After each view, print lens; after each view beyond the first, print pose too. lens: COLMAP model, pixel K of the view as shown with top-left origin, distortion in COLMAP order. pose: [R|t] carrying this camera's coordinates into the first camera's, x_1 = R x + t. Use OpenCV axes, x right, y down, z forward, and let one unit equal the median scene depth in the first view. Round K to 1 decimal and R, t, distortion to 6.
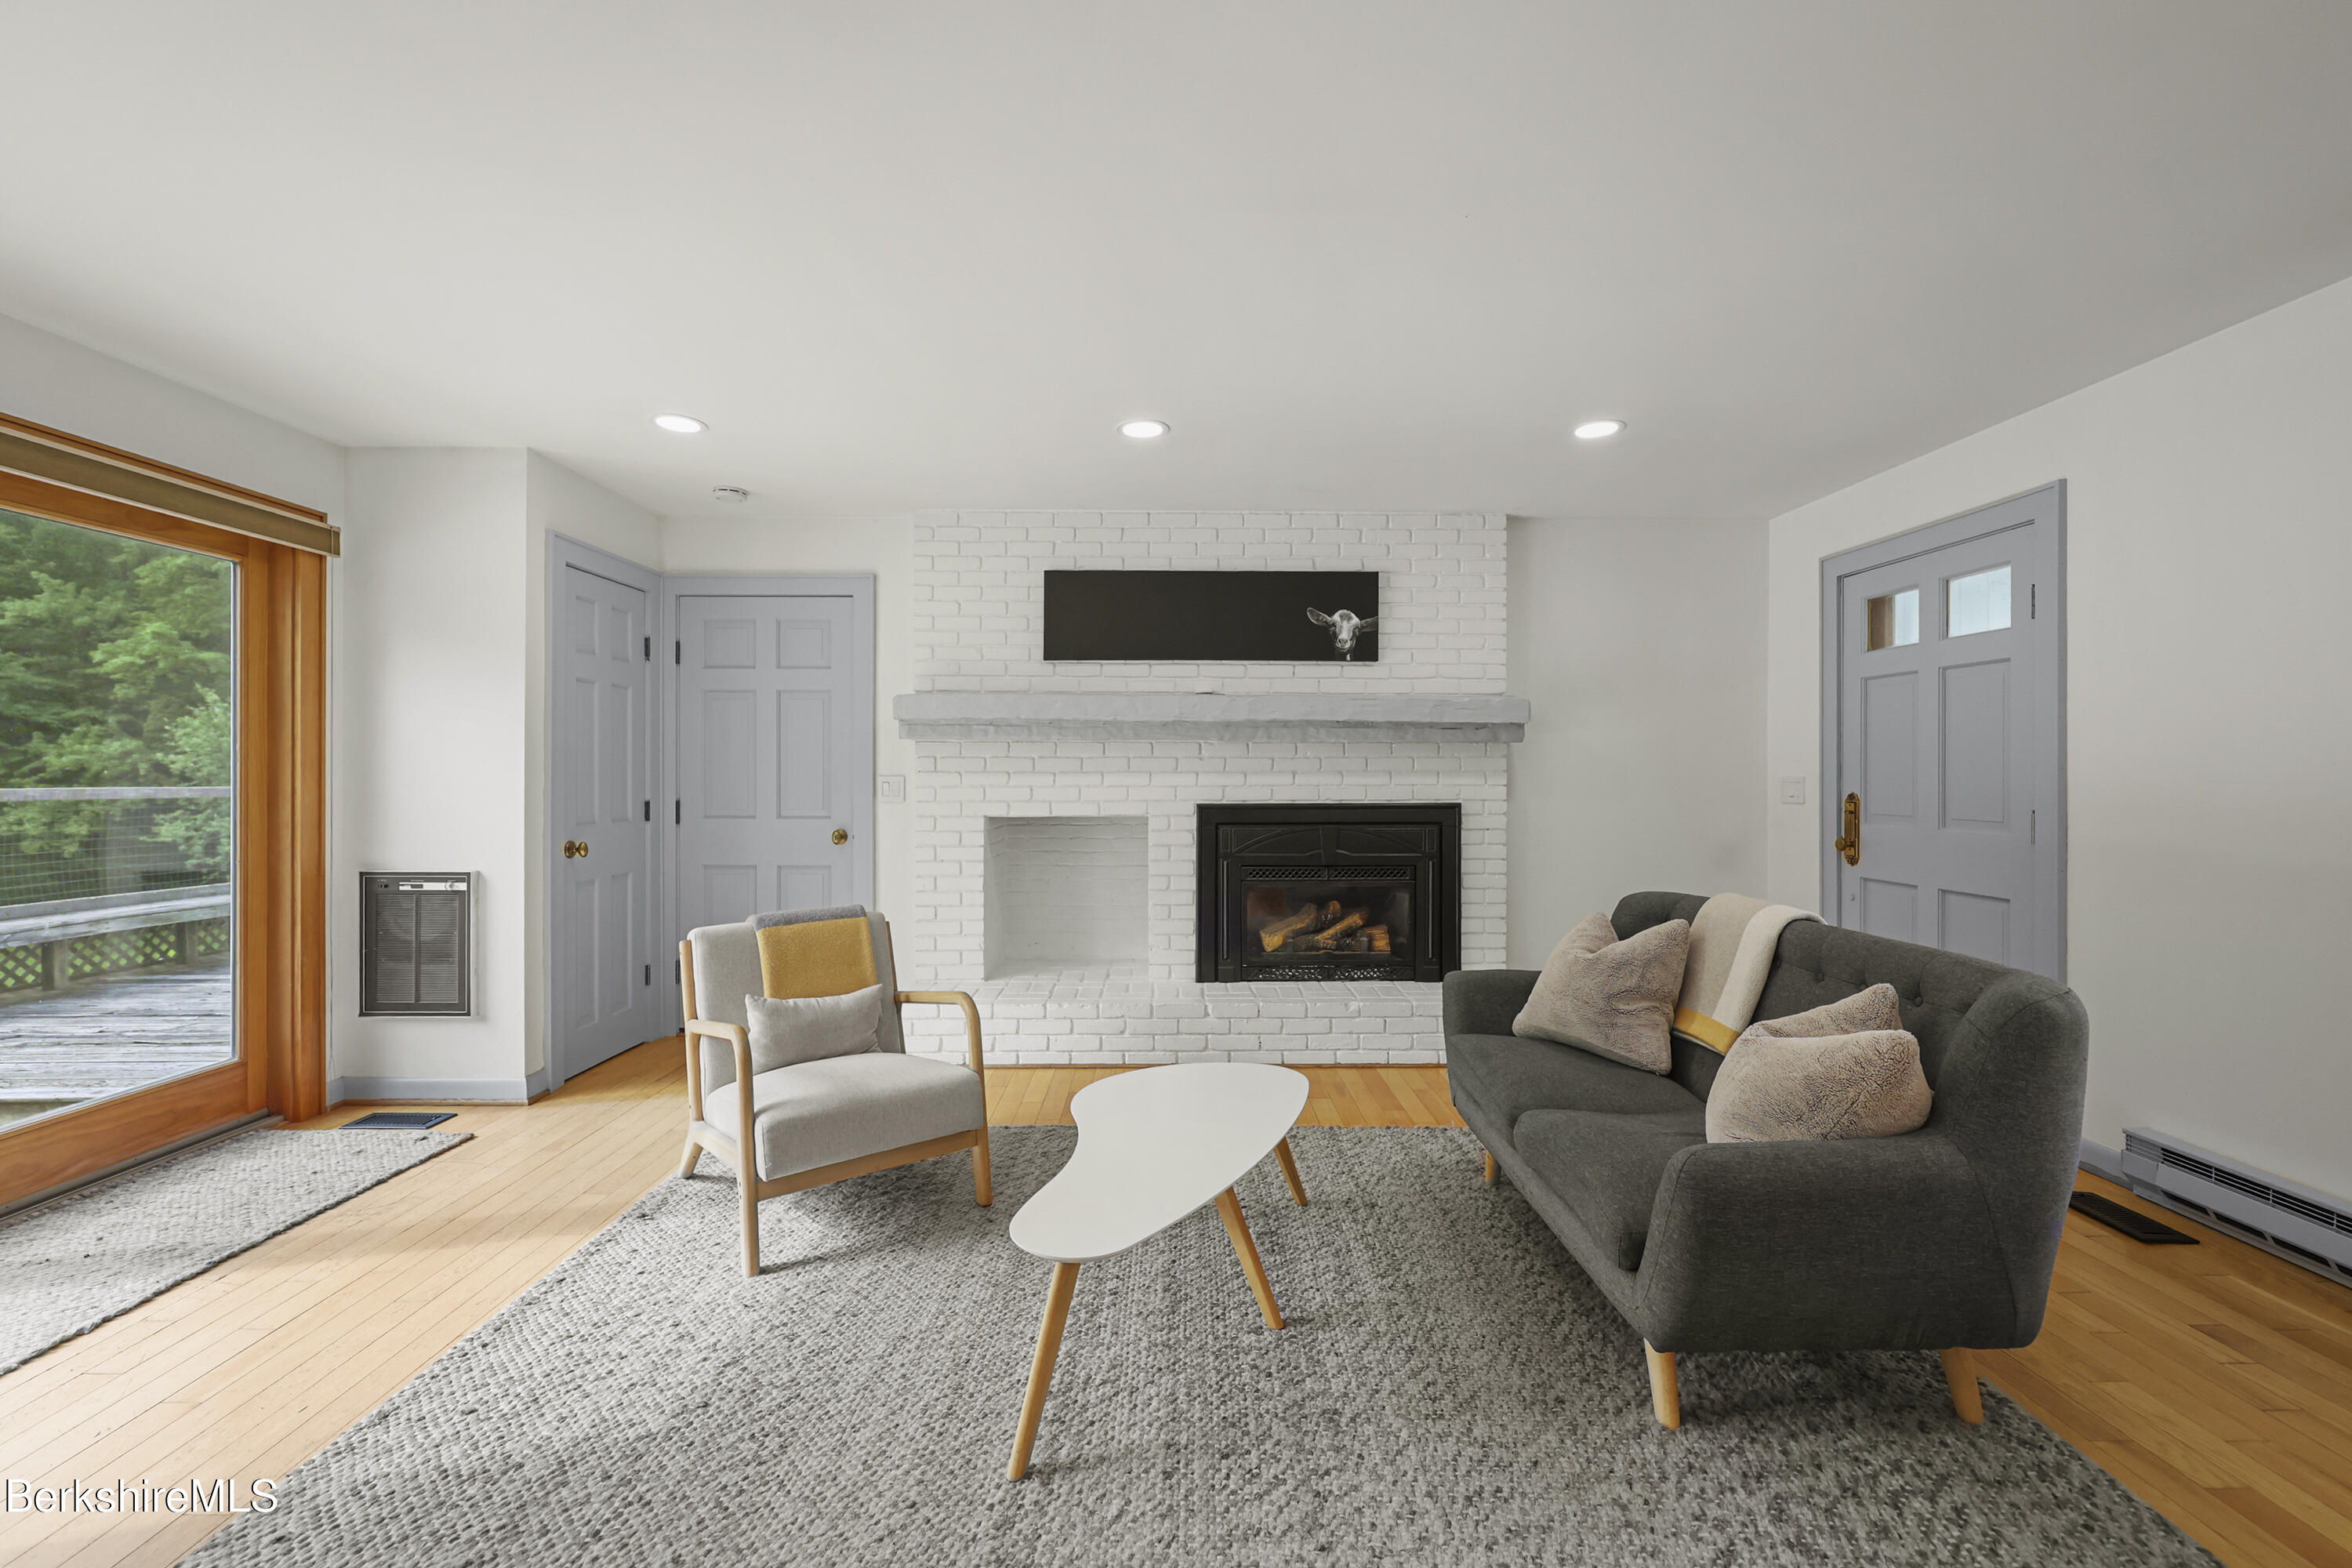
lens RADIAL K [[976.0, 0, 1175.1], [0, 976.0, 769.5], [0, 0, 1]] dist [0.000194, -0.001096]
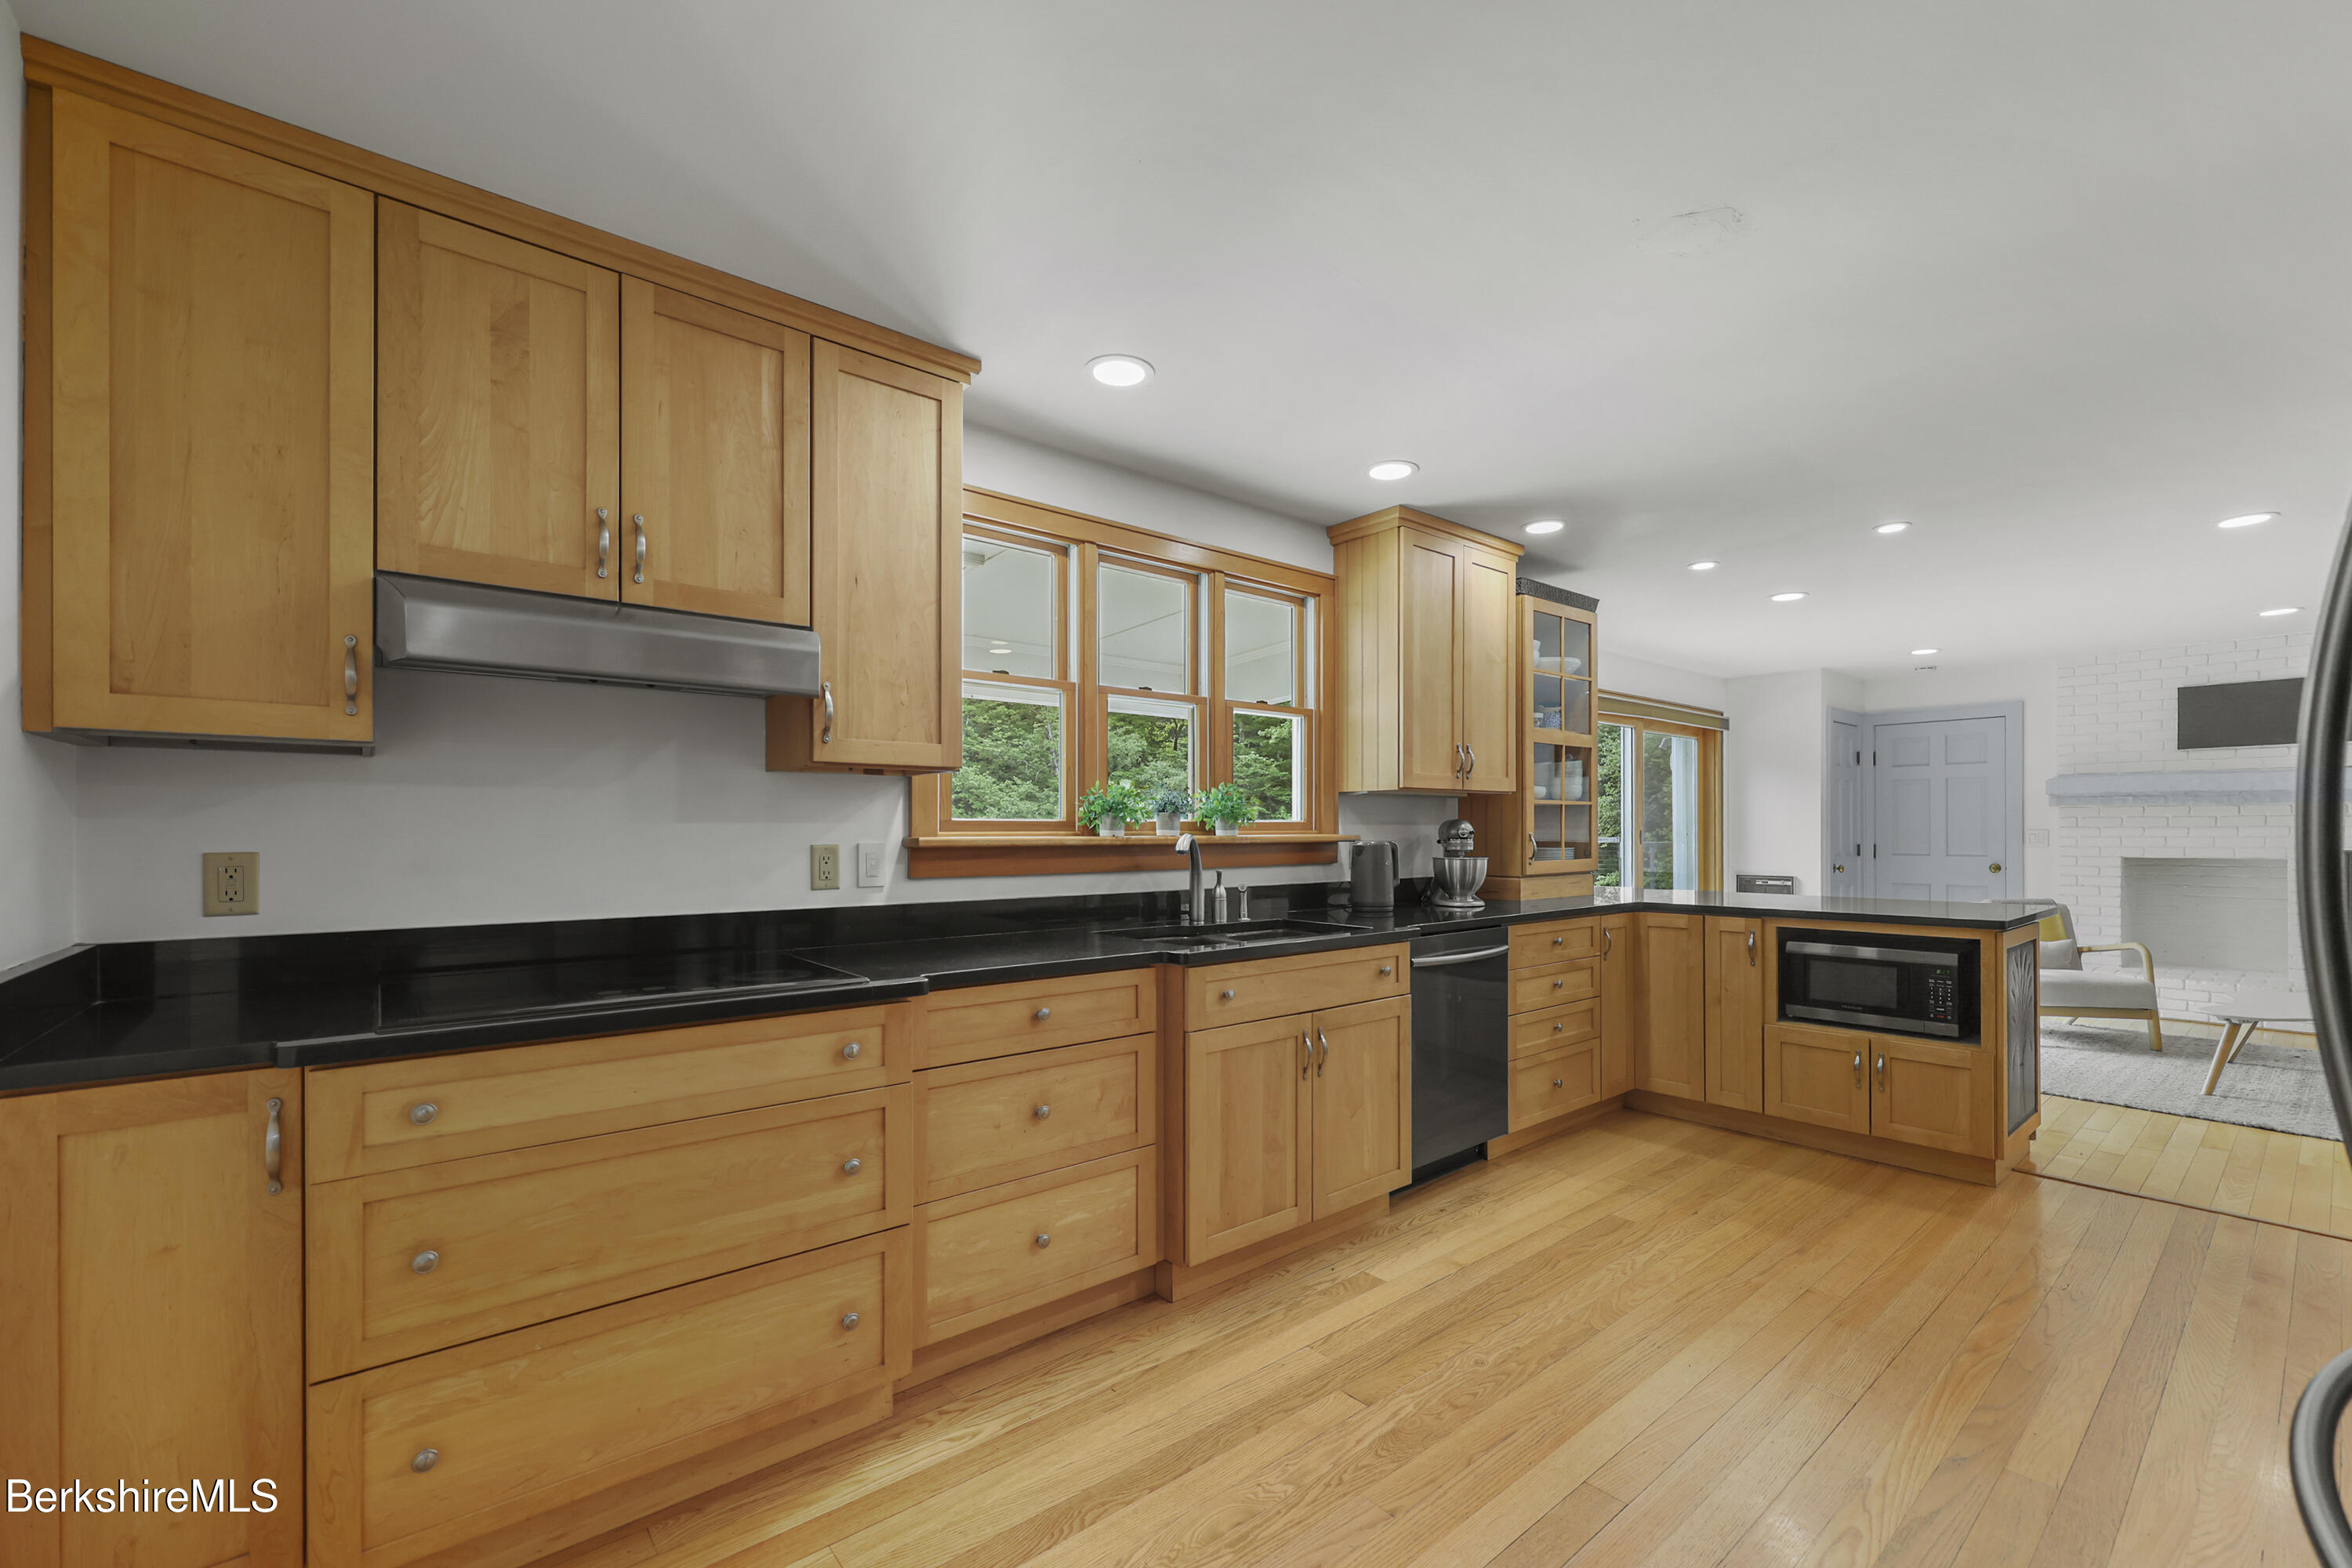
lens RADIAL K [[954.9, 0, 1183.0], [0, 954.9, 833.5], [0, 0, 1]] dist [-0.002505, 0.000534]
pose [[0.627921, 0.000510, -0.778277, 0.038358], [0.004892, 0.999977, 0.004601, -0.001716], [0.778262, -0.006696, 0.627905, -1.042484]]
